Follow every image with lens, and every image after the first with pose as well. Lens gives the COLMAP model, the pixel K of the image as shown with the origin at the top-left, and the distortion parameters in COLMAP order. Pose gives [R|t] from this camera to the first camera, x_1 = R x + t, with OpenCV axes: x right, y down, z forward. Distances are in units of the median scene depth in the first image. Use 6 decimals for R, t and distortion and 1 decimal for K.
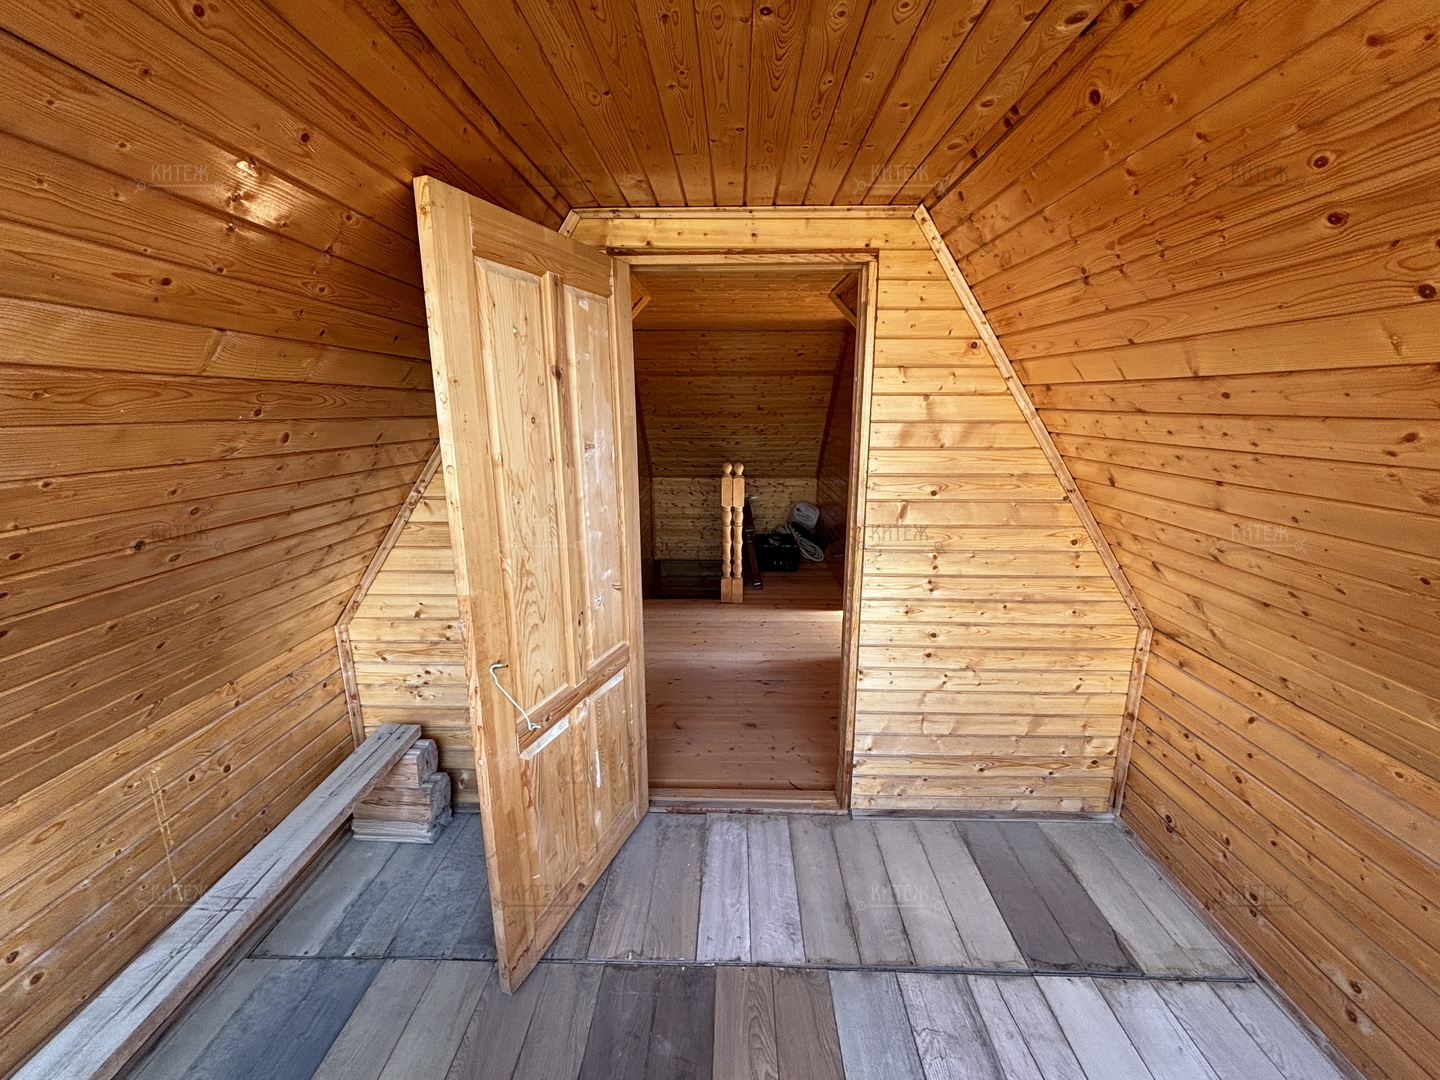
lens RADIAL K [[579.3, 0, 715.4], [0, 579.3, 540.6], [0, 0, 1]] dist [-0.003366, 0.000190]
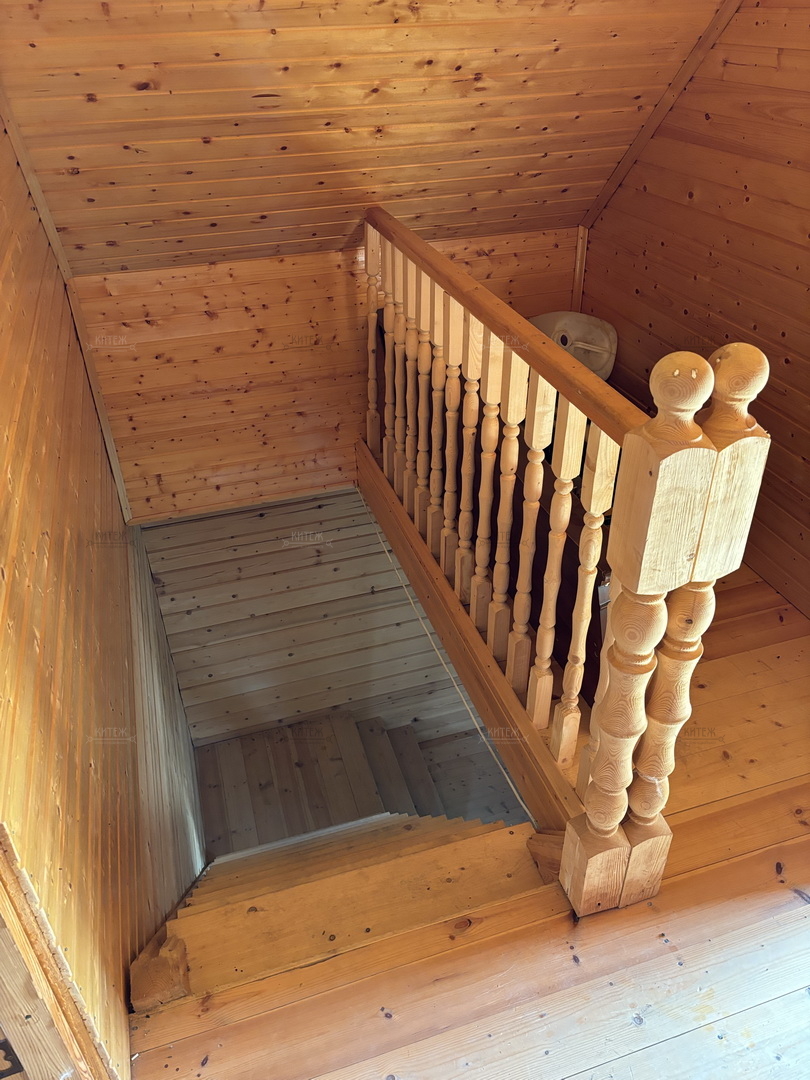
lens RADIAL K [[810.1, 0, 404.0], [0, 810.1, 534.3], [0, 0, 1]] dist [0.045378, -0.052092]
pose [[0.945063, -0.197598, 0.260405, -0.096652], [0.094378, 0.927630, 0.361379, -0.142844], [-0.312967, -0.316949, 0.895318, 0.651127]]
